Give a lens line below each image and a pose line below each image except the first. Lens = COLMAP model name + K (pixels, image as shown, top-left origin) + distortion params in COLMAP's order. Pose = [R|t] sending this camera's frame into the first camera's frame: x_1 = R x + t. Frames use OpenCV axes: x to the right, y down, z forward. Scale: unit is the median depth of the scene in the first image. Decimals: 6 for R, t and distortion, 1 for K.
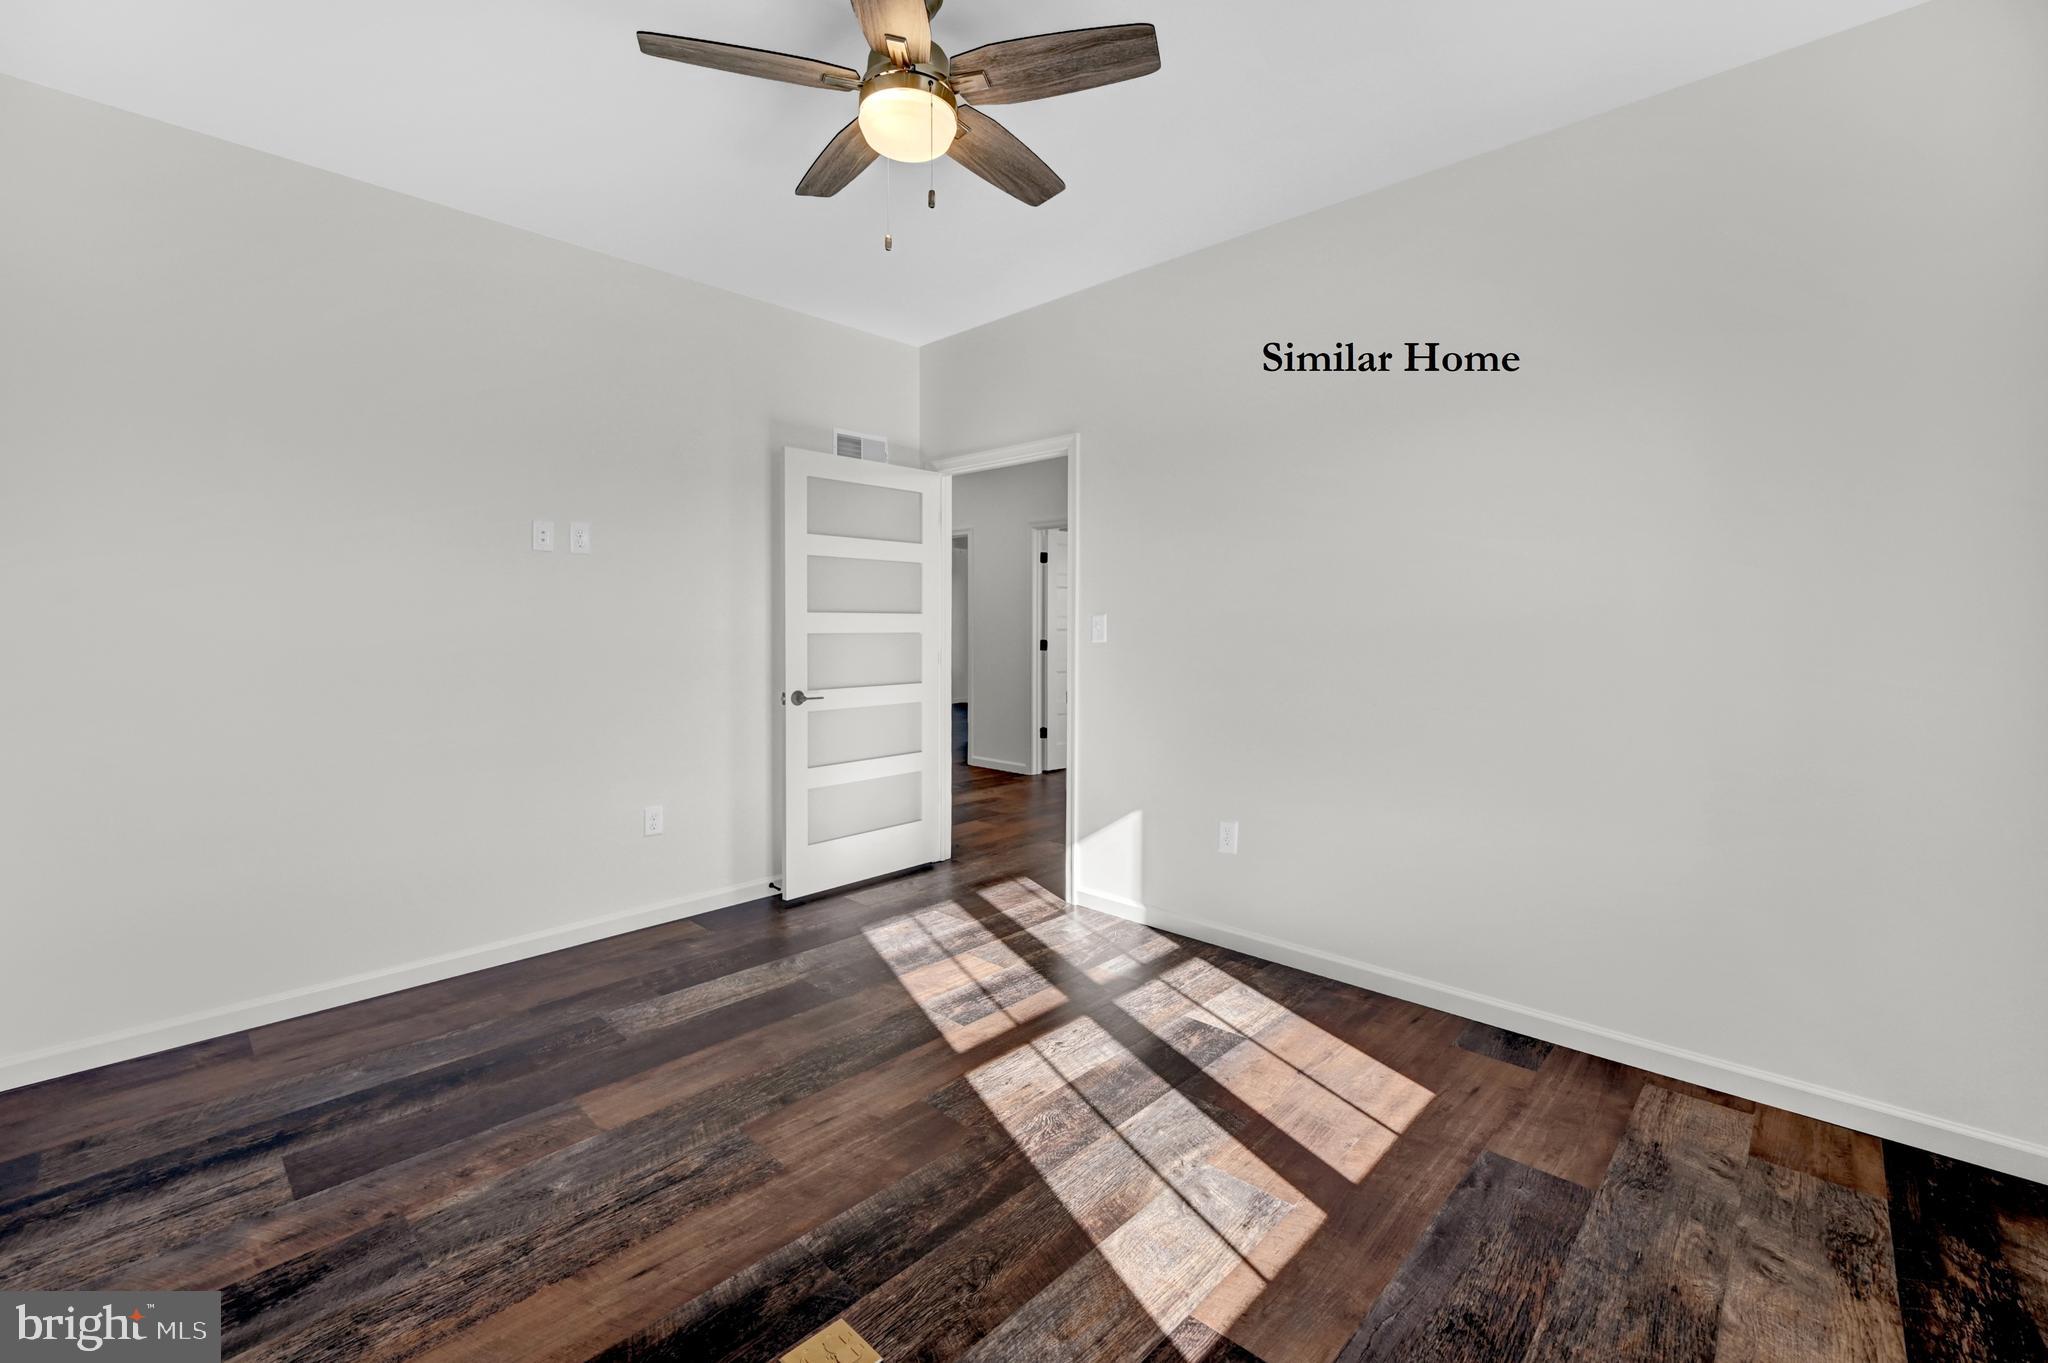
lens RADIAL K [[855.5, 0, 1029.0], [0, 855.5, 648.9], [0, 0, 1]] dist [0.002469, 0.000934]
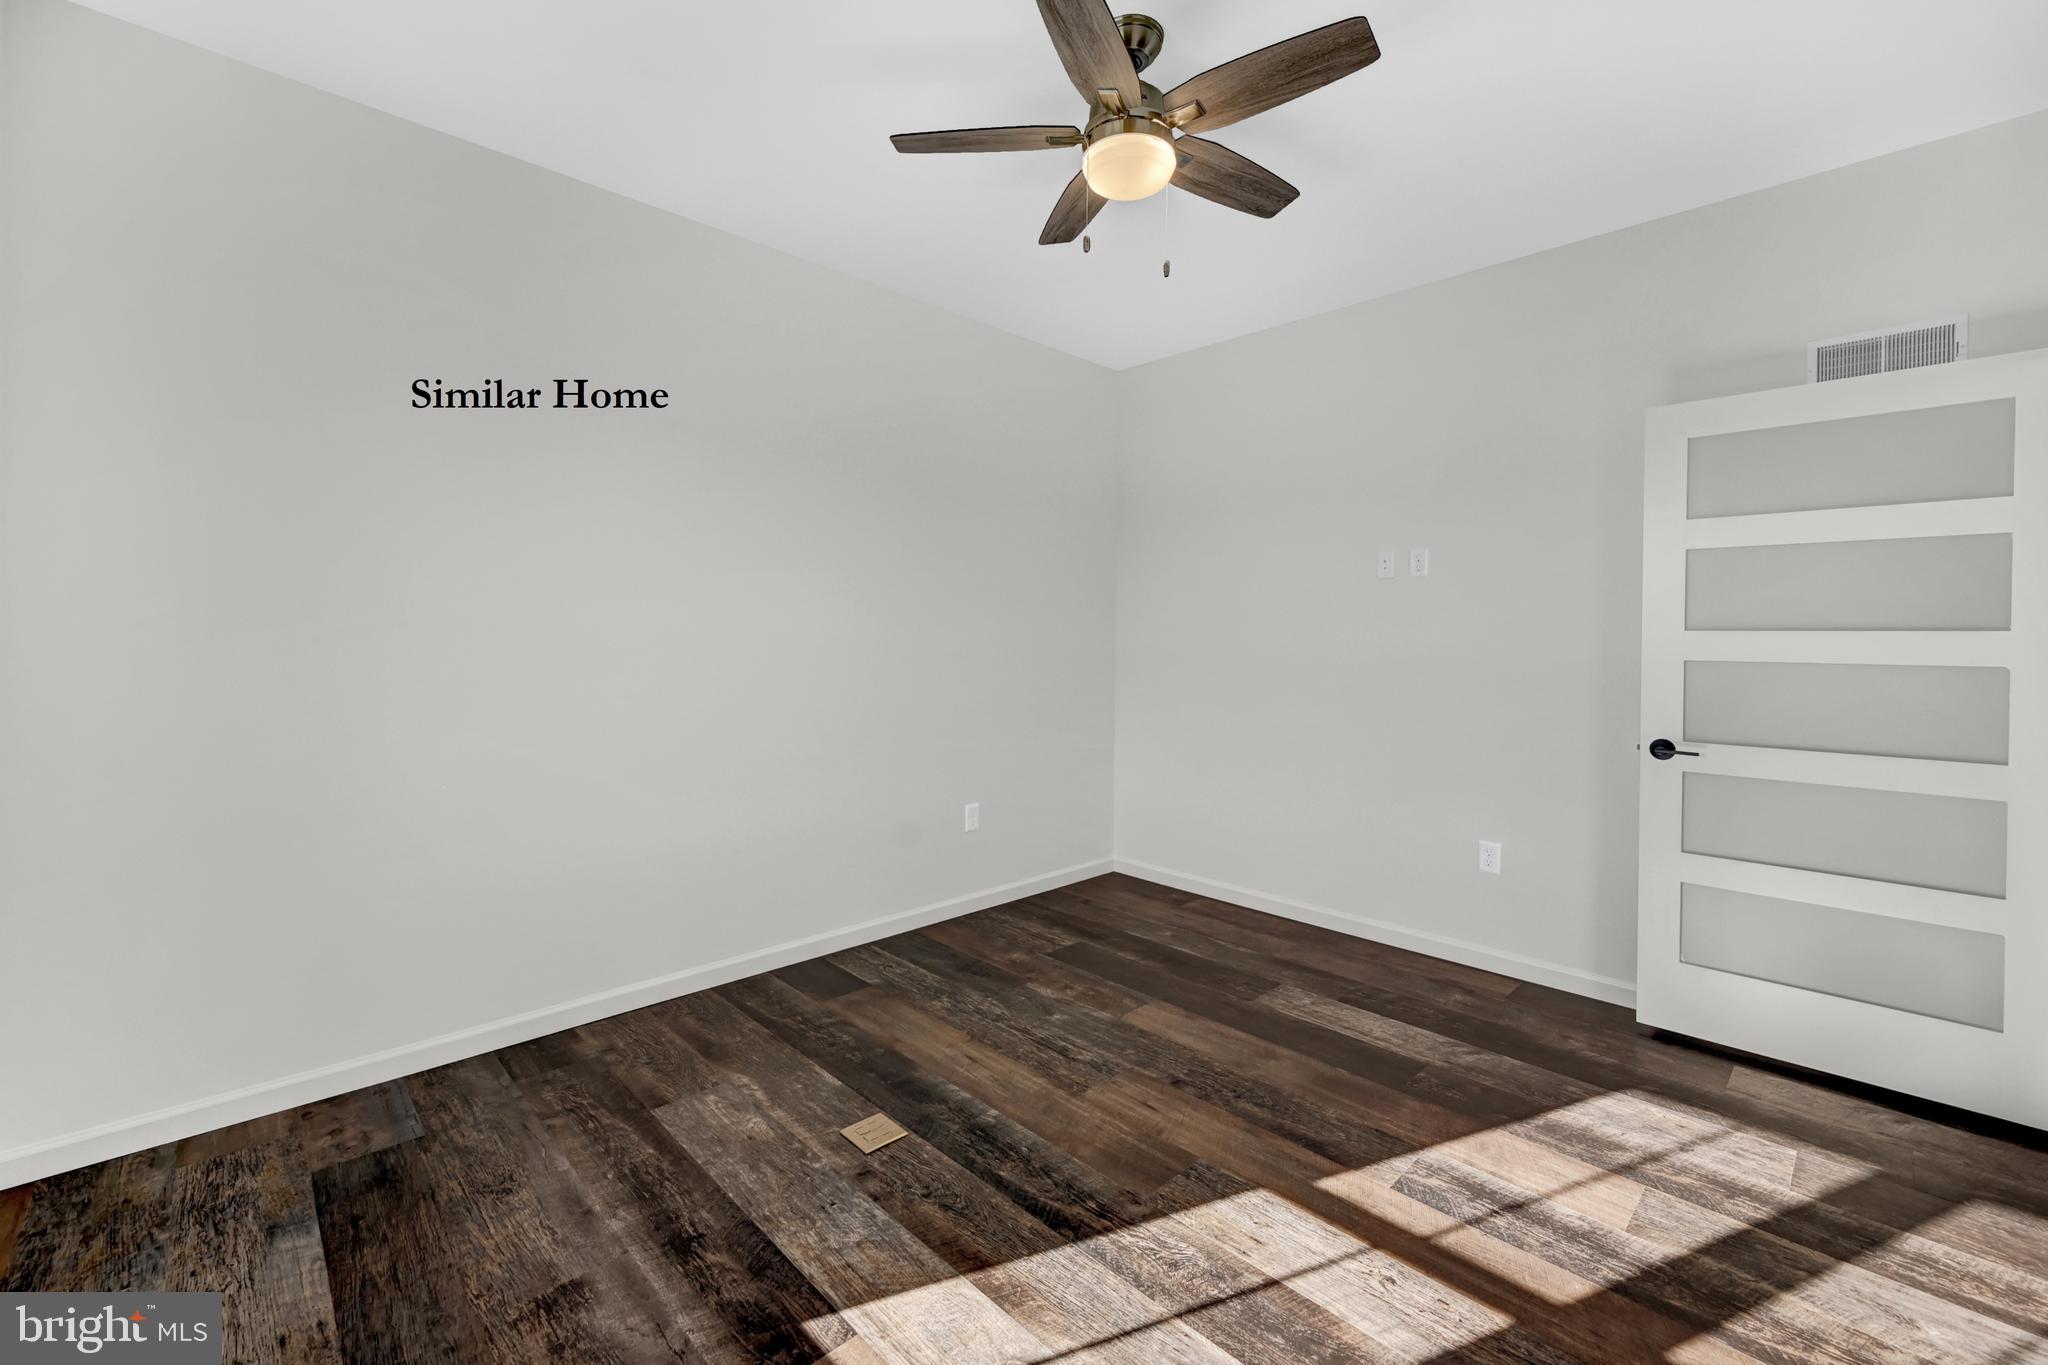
lens RADIAL K [[867.8, 0, 1021.5], [0, 867.8, 642.9], [0, 0, 1]] dist [0.002488, 0.000305]
pose [[-0.032309, 0.011631, -0.999410, 0.803826], [-0.039322, 0.999143, 0.012899, -0.034725], [0.998704, 0.039715, -0.031824, 0.806397]]
